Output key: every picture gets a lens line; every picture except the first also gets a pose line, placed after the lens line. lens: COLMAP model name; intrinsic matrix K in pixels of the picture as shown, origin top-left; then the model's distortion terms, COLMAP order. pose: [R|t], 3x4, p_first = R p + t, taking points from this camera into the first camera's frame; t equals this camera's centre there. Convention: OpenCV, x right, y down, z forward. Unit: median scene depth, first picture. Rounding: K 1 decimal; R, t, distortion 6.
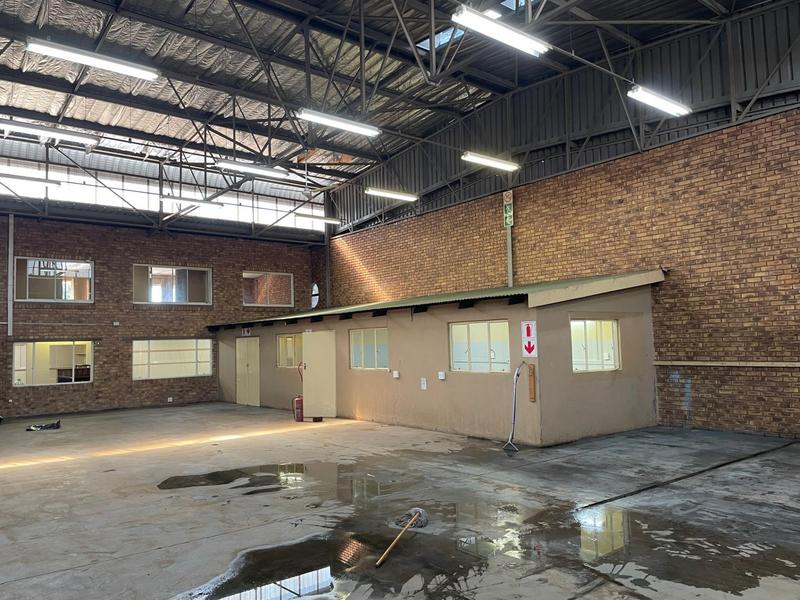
lens RADIAL K [[606.2, 0, 407.5], [0, 606.2, 314.7], [0, 0, 1]] dist [0.080306, -0.104352]
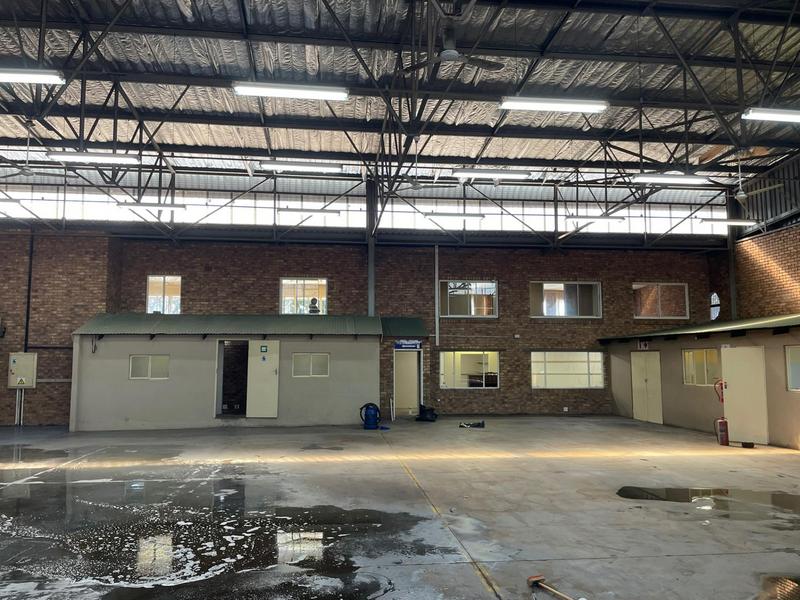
lens RADIAL K [[606.2, 0, 364.7], [0, 606.2, 310.3], [0, 0, 1]] dist [0.080306, -0.104352]
pose [[0.830913, -0.017727, -0.556120, -0.098061], [0.004023, 0.999658, -0.025853, -0.004898], [0.556388, 0.019244, 0.830700, -0.066129]]
